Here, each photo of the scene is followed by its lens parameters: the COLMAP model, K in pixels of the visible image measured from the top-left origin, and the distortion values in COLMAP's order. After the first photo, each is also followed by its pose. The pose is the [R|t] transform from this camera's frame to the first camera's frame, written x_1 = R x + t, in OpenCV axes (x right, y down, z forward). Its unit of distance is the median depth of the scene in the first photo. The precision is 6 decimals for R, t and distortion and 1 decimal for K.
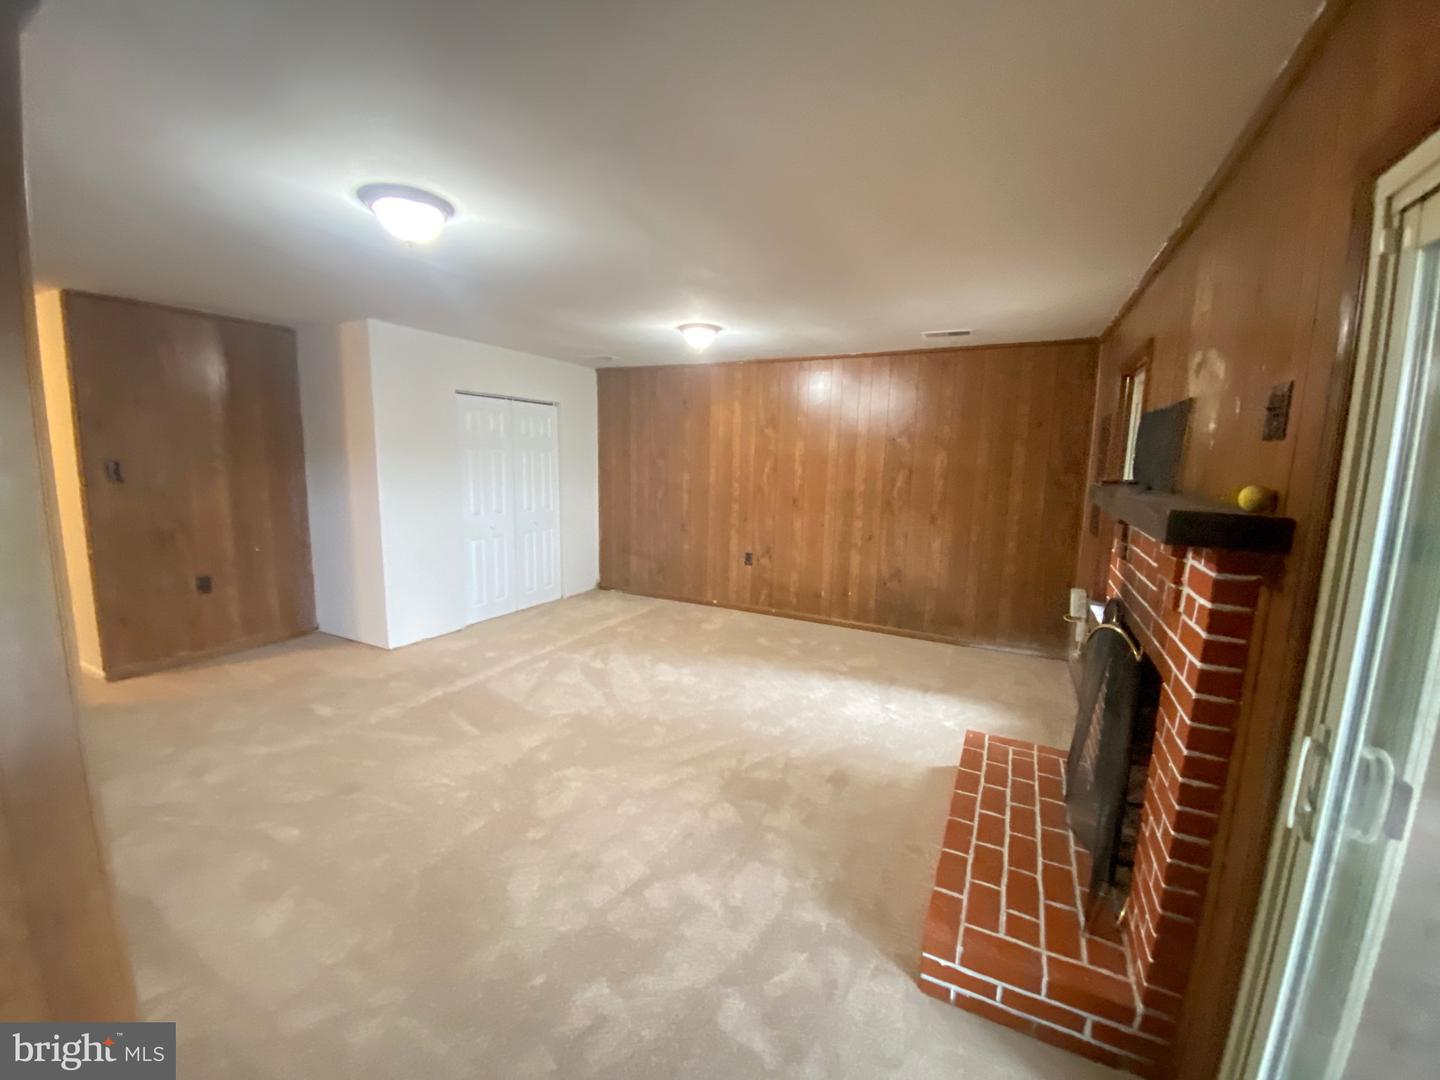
lens RADIAL K [[584.2, 0, 719.5], [0, 584.2, 544.8], [0, 0, 1]] dist [0.062486, -0.029705]
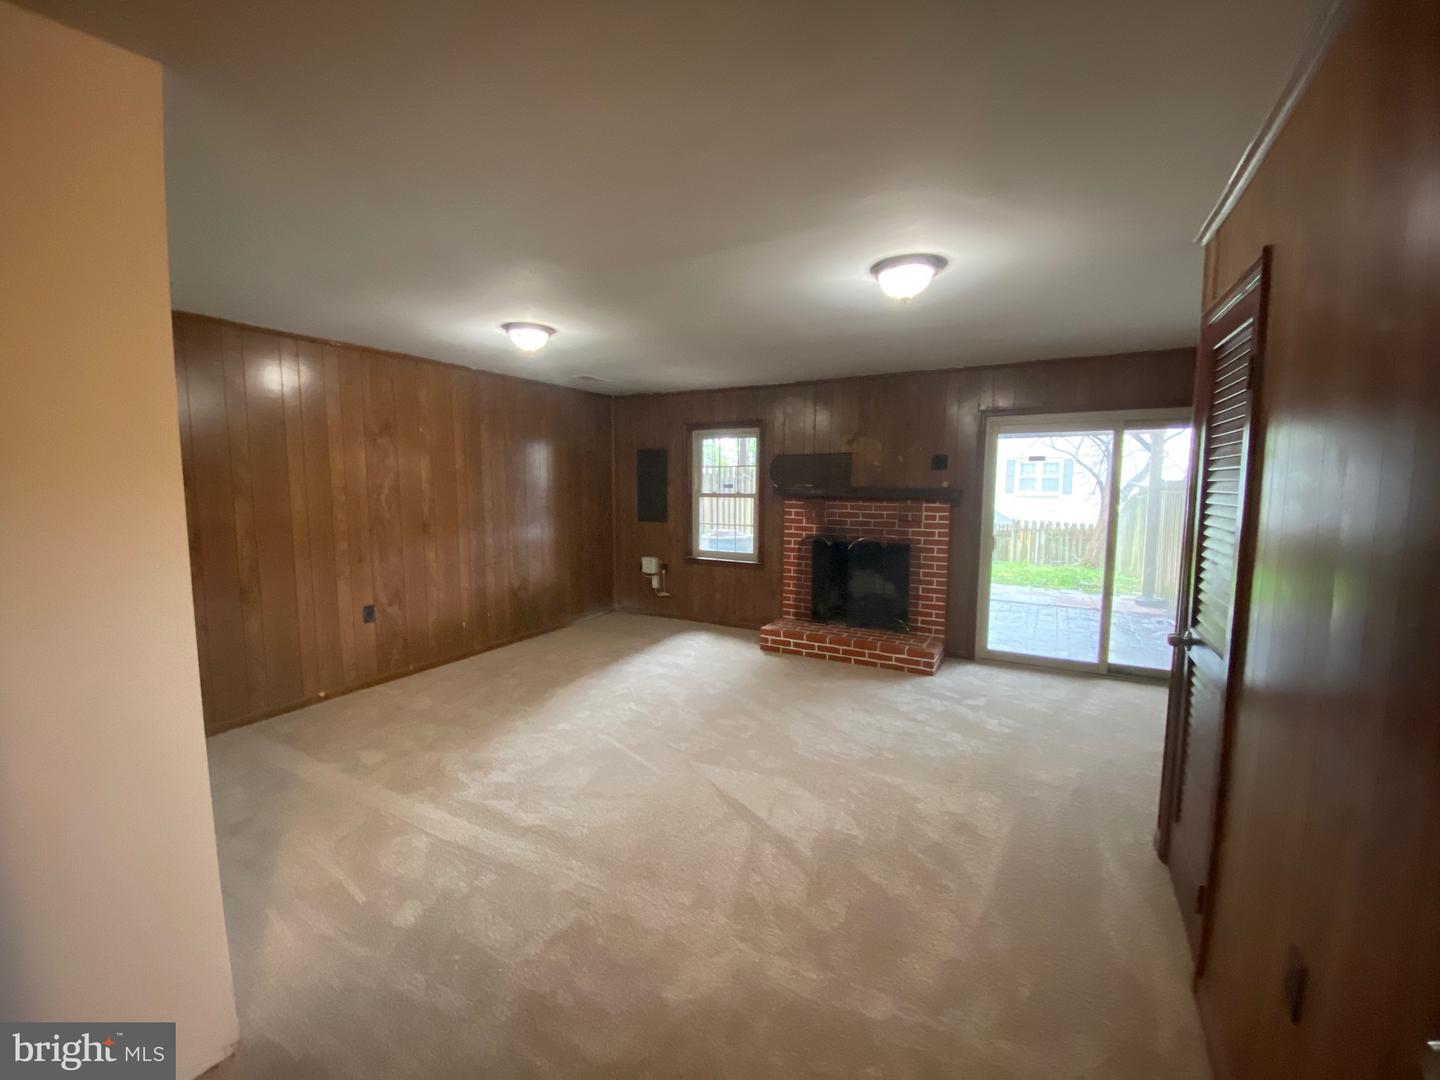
lens RADIAL K [[584.2, 0, 719.5], [0, 584.2, 544.8], [0, 0, 1]] dist [0.062486, -0.029705]
pose [[0.032141, -0.132725, 0.990632, -0.726482], [0.149868, 0.980578, 0.126516, -0.097529], [-0.988184, 0.144397, 0.051408, 0.567343]]
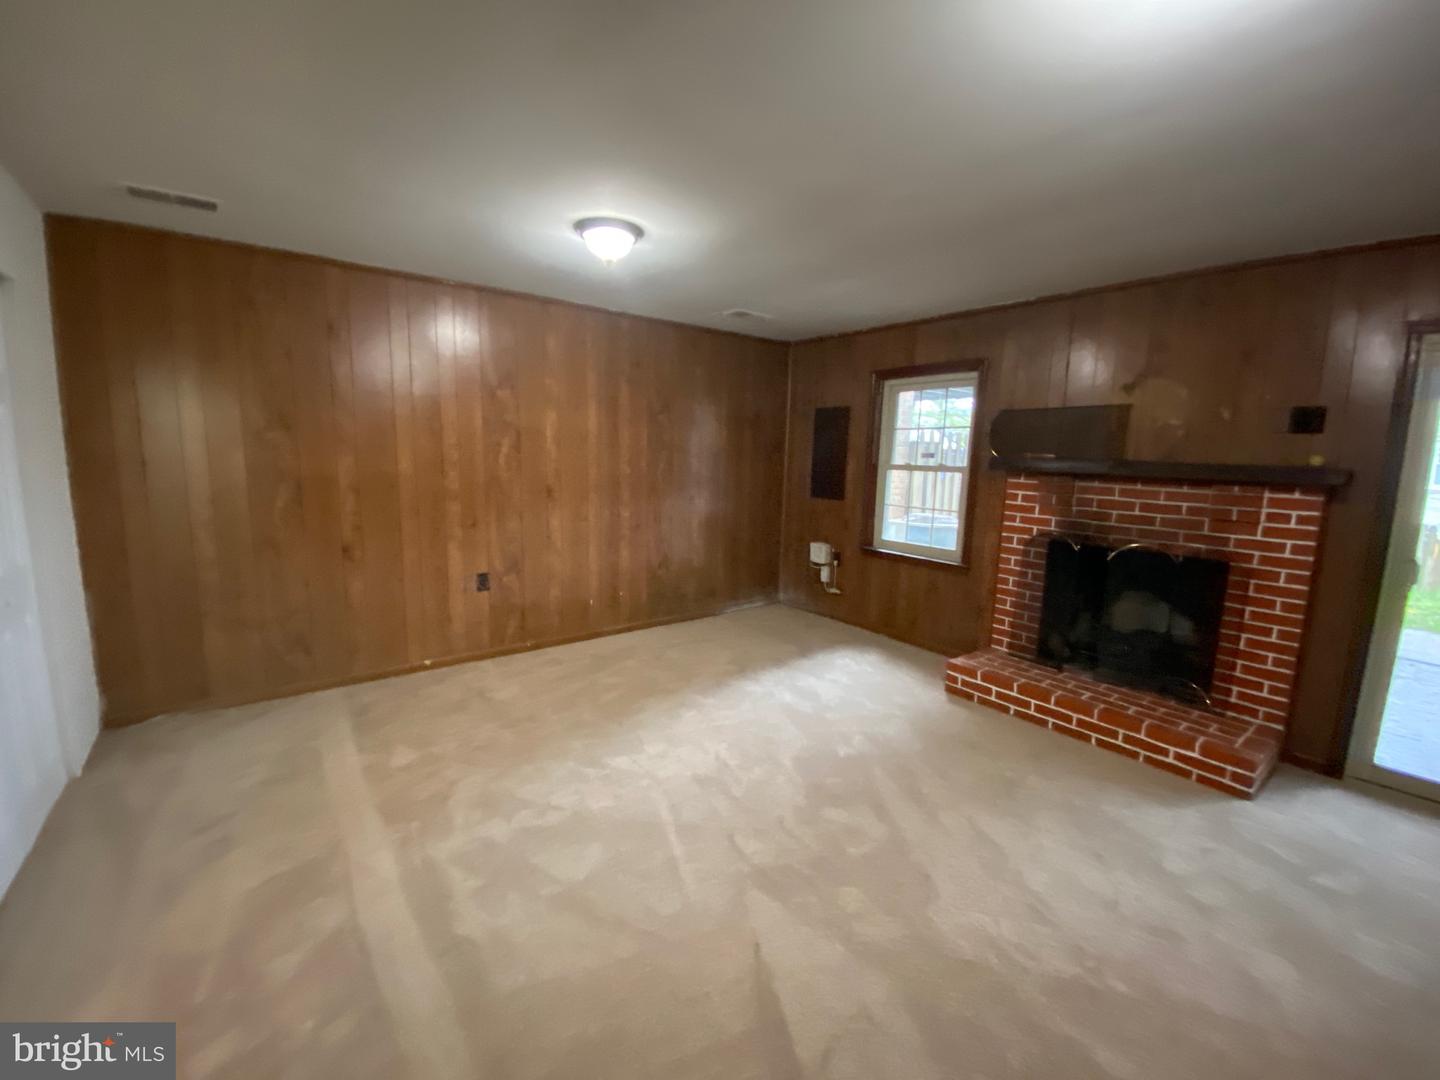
lens RADIAL K [[589.0, 0, 720.0], [0, 589.0, 540.0], [0, 0, 1]] dist [0.020453, -0.022721]
pose [[0.433893, -0.148057, 0.888716, -0.474124], [0.121031, 0.987043, 0.105347, -0.068679], [-0.892798, 0.061852, 0.446191, 0.490994]]
